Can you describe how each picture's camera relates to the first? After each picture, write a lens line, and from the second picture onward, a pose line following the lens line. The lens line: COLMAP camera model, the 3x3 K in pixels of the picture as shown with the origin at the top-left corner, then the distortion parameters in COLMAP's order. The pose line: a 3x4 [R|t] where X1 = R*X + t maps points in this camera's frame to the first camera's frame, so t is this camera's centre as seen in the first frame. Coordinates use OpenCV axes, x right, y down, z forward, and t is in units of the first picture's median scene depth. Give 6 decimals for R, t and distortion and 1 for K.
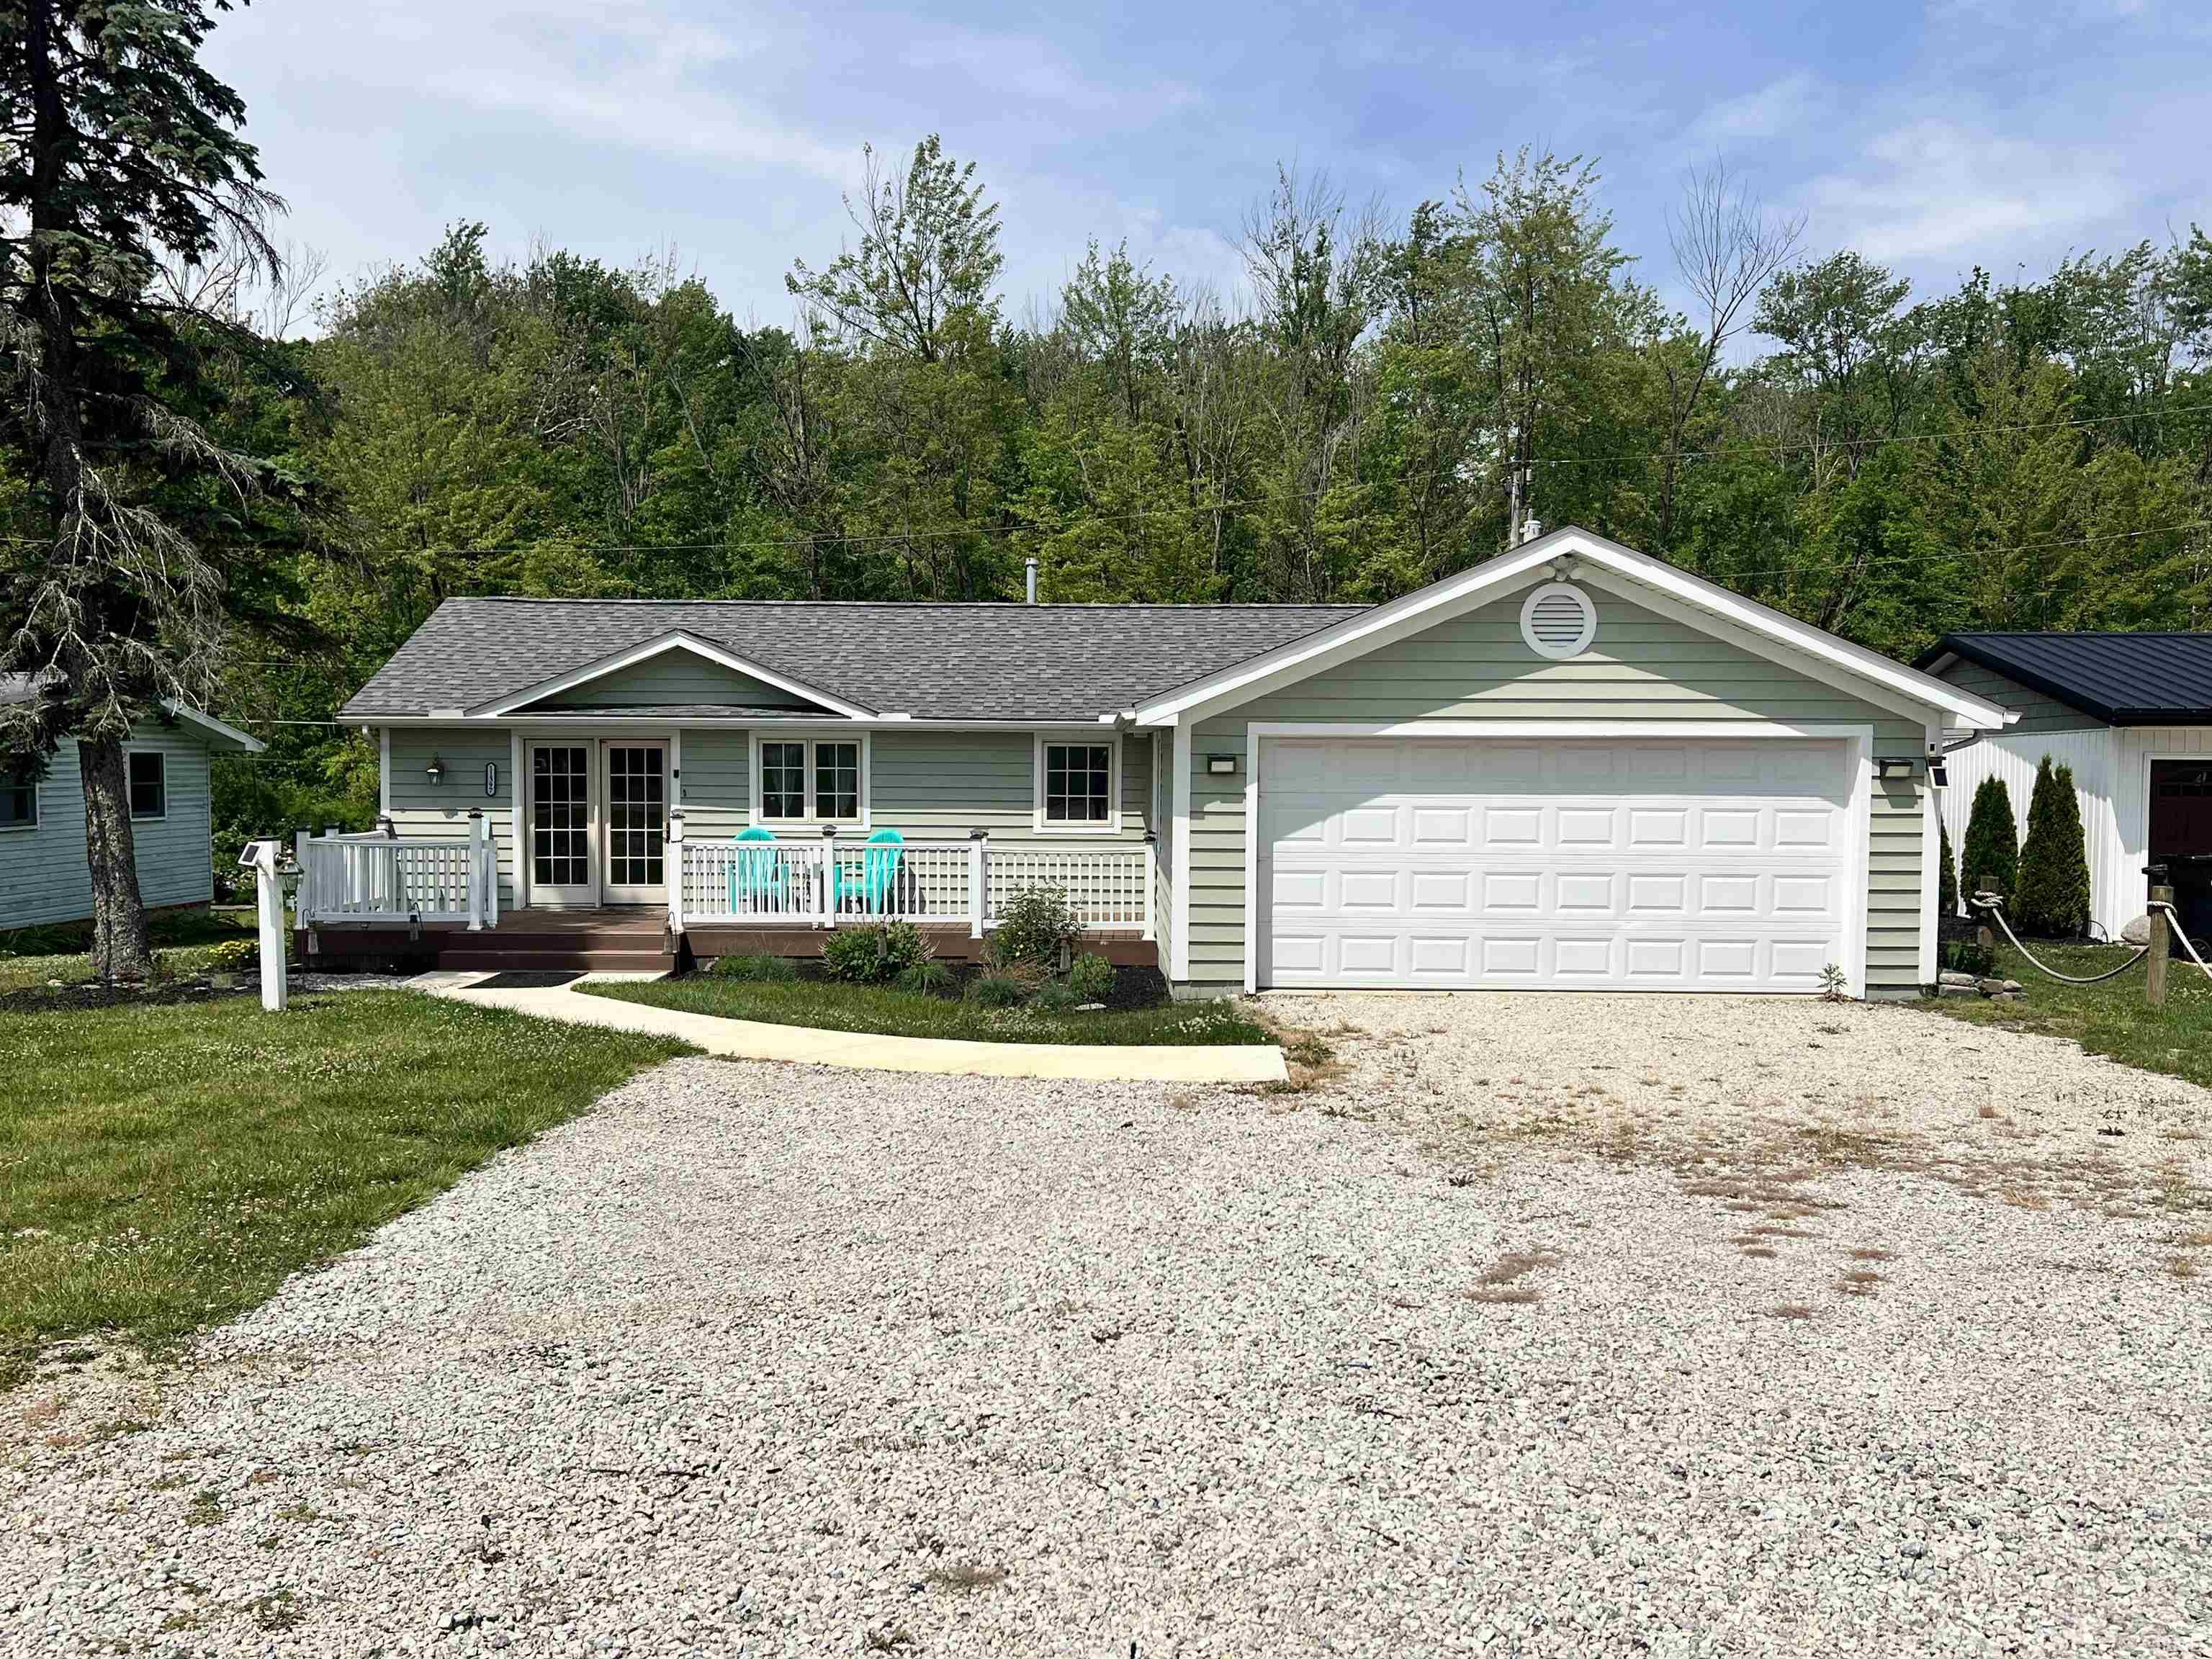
lens RADIAL K [[2004.6, 0, 1105.4], [0, 2004.6, 861.7], [0, 0, 1]] dist [0.116487, -0.186300]
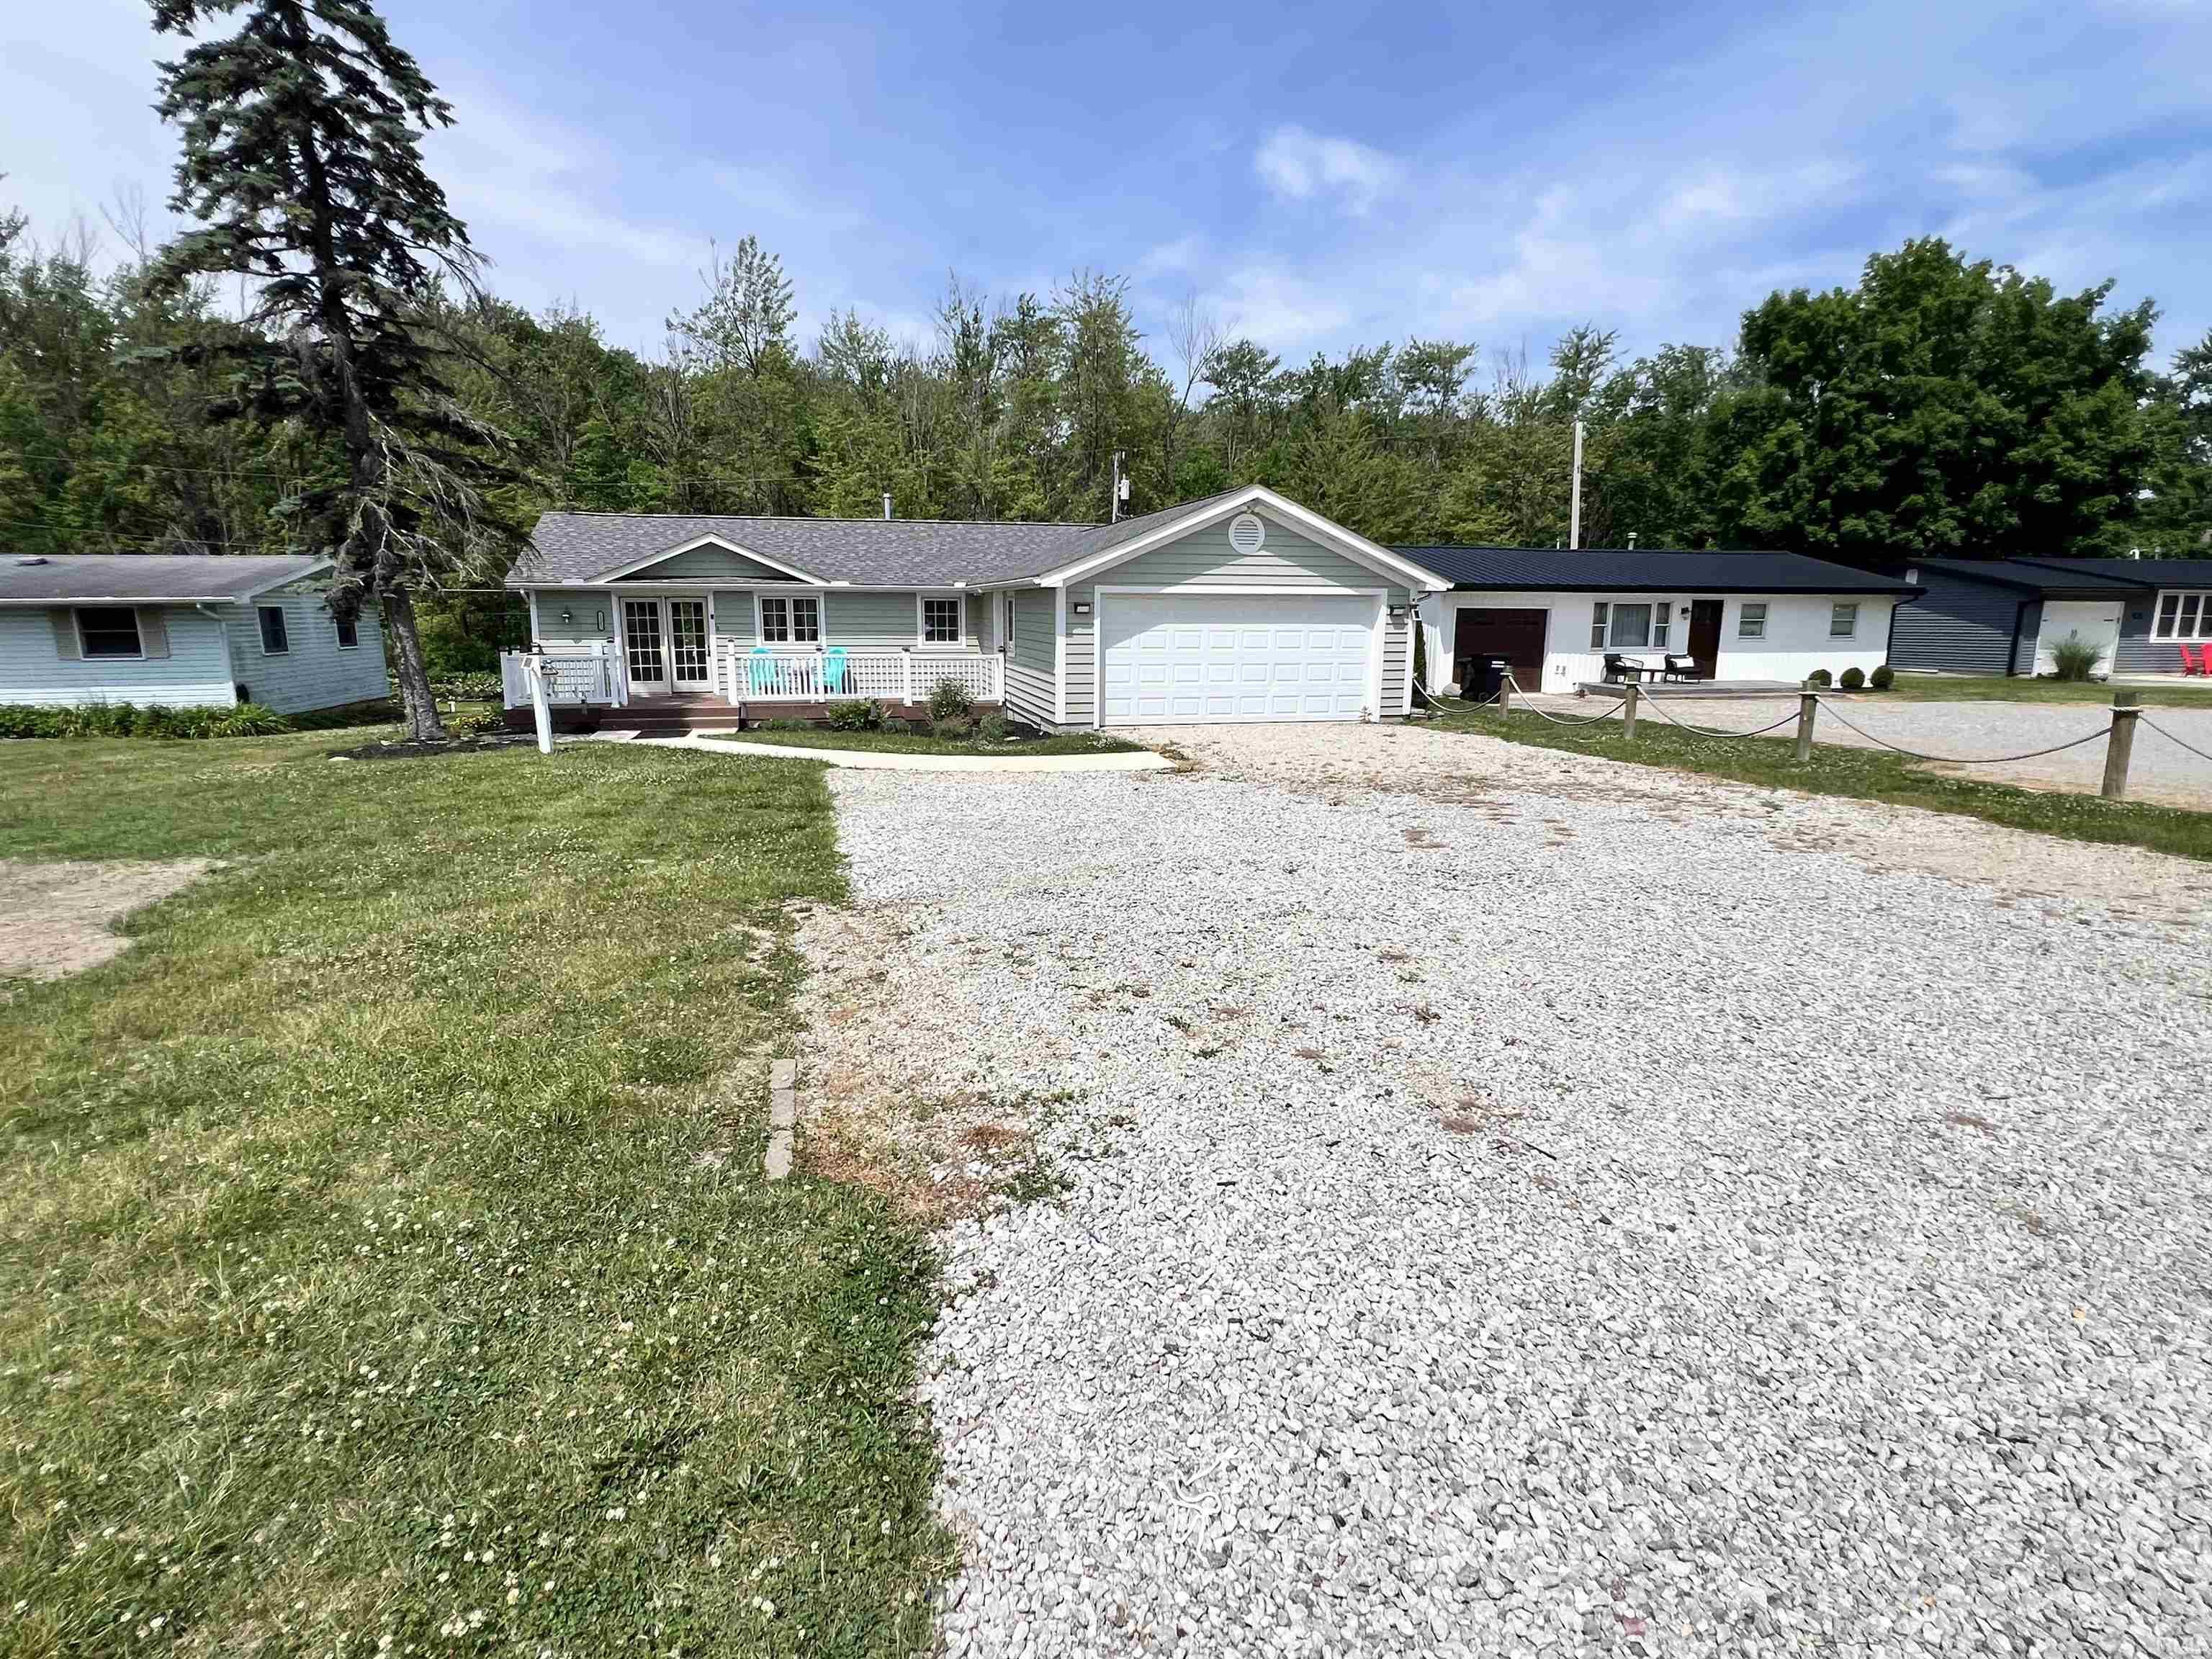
lens RADIAL K [[1082.0, 0, 1090.4], [0, 1082.0, 833.9], [0, 0, 1]] dist [0.000563, -0.000294]
pose [[0.970666, -0.050782, 0.235010, -0.125051], [0.014847, 0.988235, 0.152219, 0.004755], [-0.239975, -0.144264, 0.960000, -0.012131]]
